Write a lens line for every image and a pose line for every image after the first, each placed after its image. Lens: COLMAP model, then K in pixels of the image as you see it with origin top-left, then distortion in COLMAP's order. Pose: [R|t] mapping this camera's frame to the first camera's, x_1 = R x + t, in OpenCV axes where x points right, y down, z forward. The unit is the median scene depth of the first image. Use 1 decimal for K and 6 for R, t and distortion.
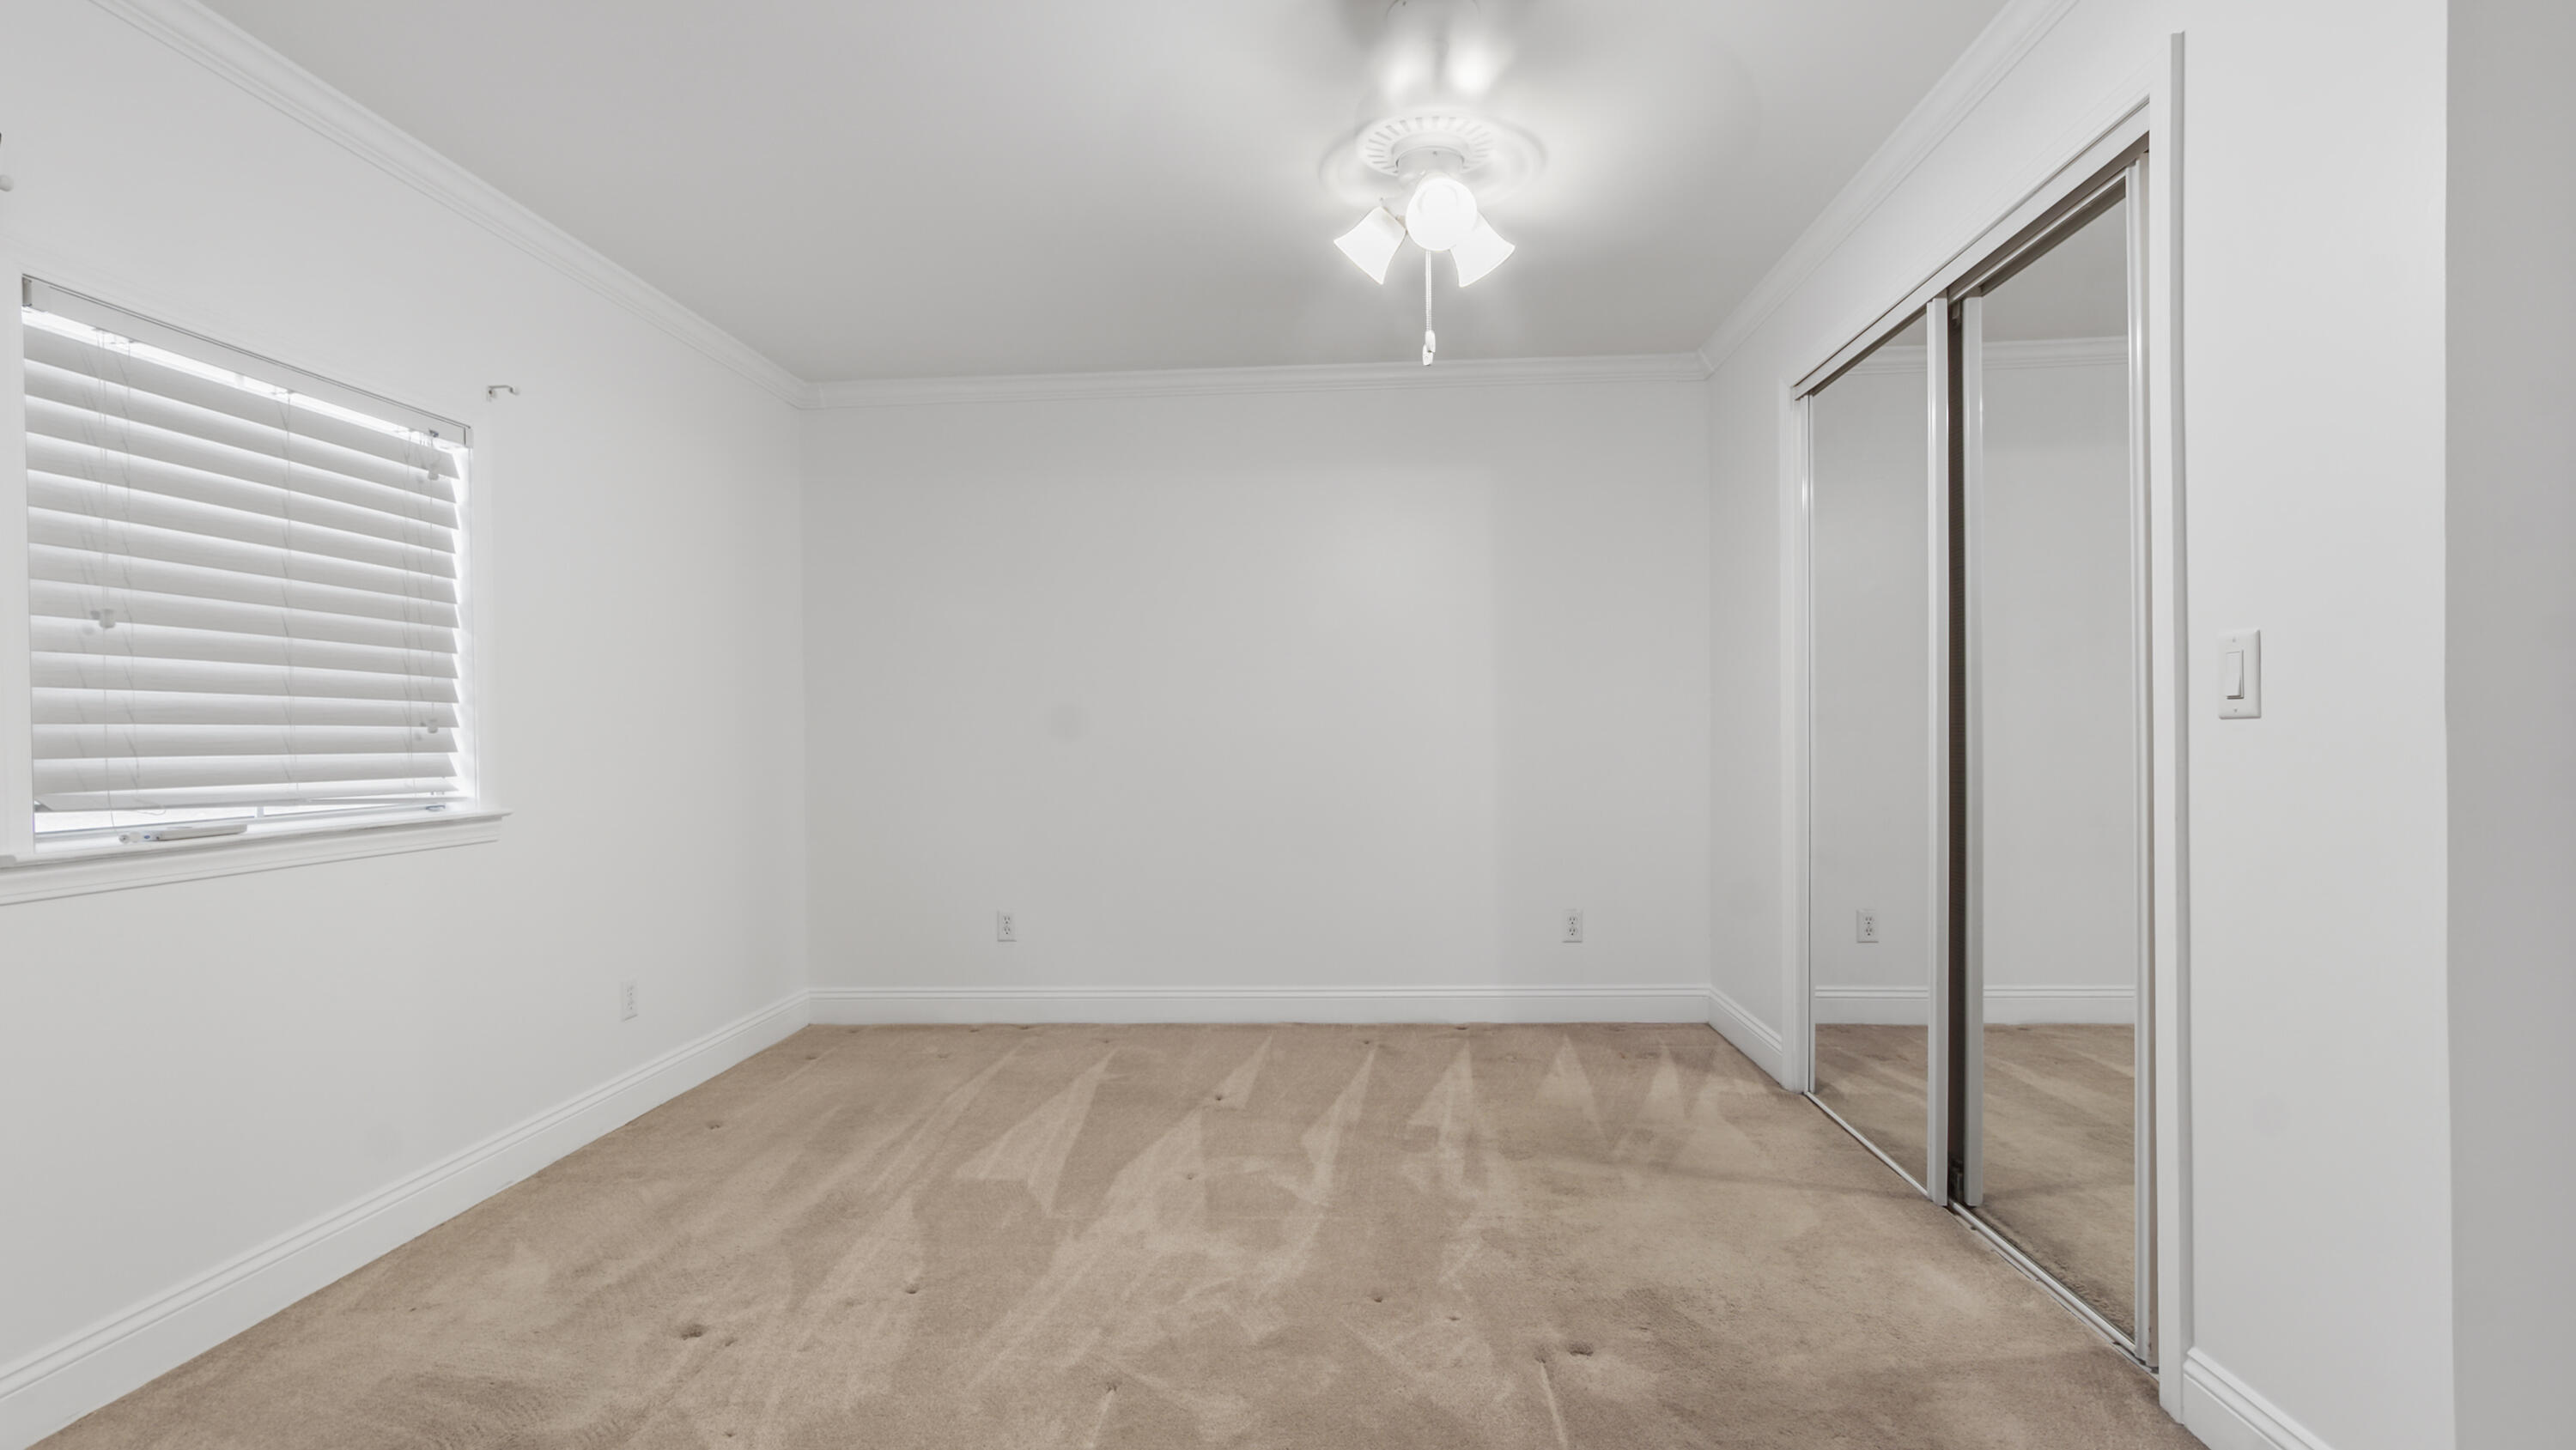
lens RADIAL K [[1185.7, 0, 1297.5], [0, 1185.7, 733.7], [0, 0, 1]] dist [0.004745, 0.001025]
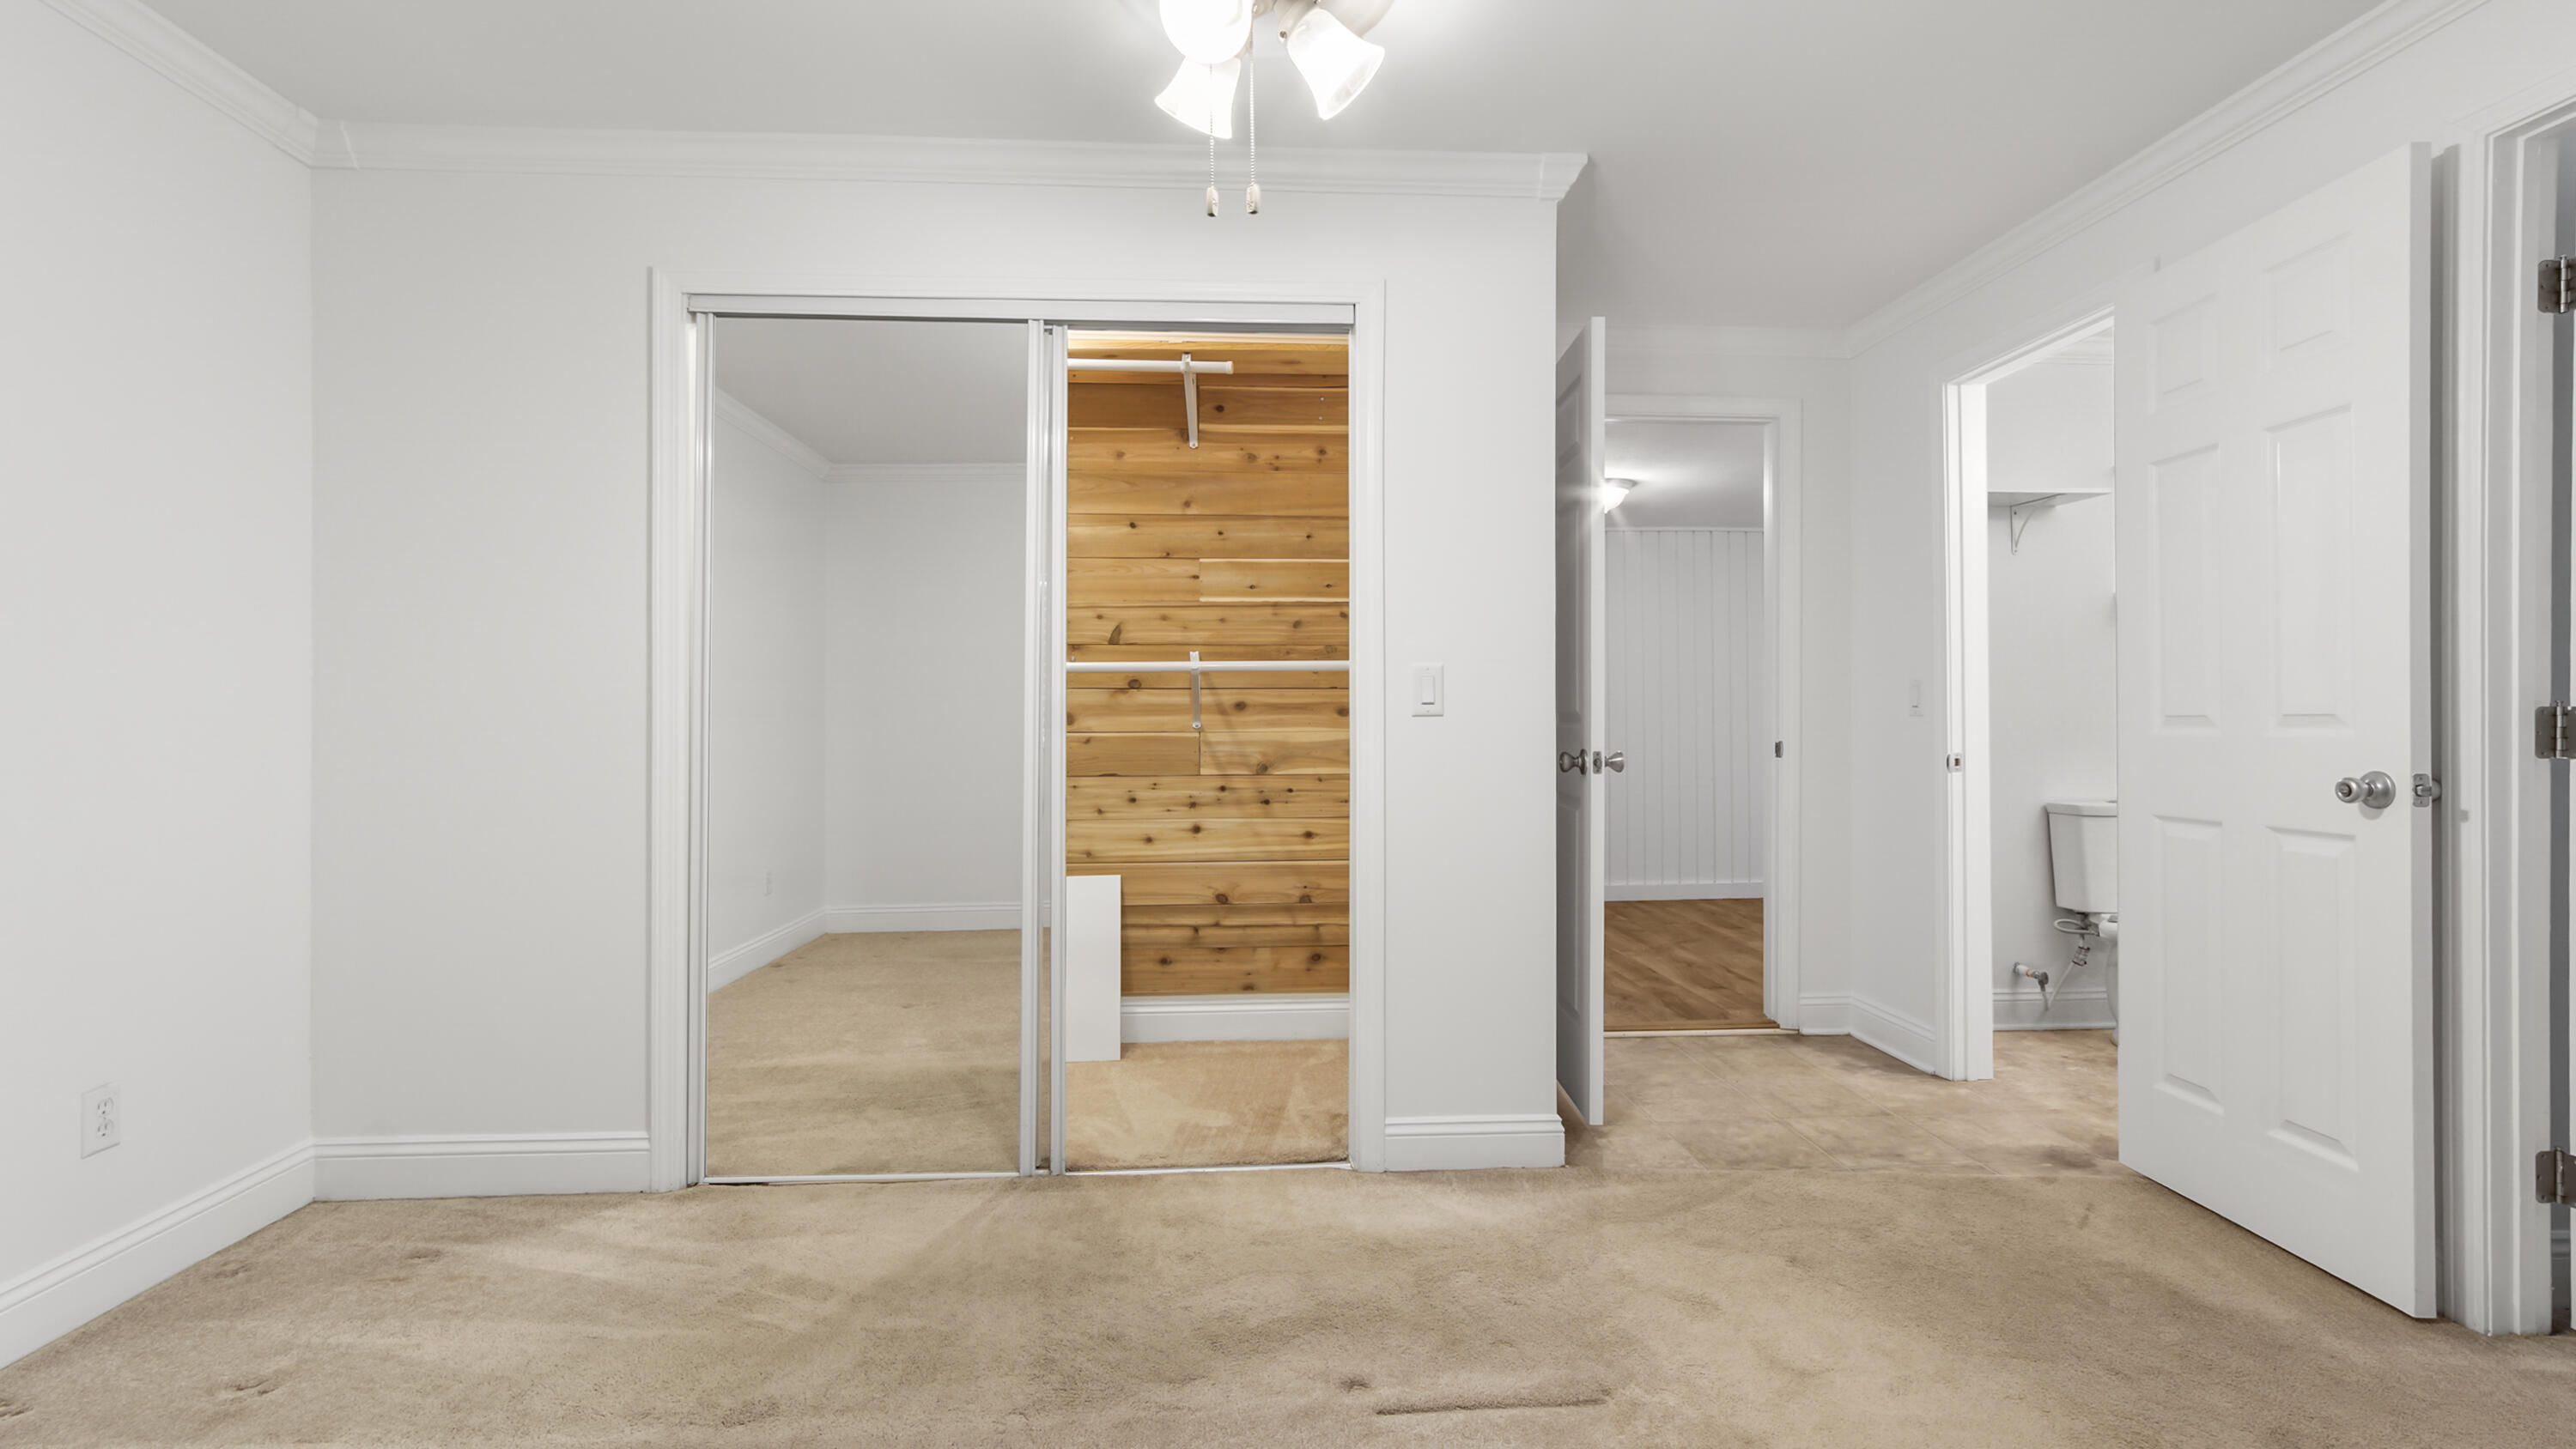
lens RADIAL K [[1185.6, 0, 1287.3], [0, 1185.6, 727.8], [0, 0, 1]] dist [0.004745, 0.001025]
pose [[-0.124324, 0.000927, 0.992241, -0.507369], [0.009300, 0.999957, 0.000231, 0.000167], [-0.992198, 0.009256, -0.124327, 0.858908]]
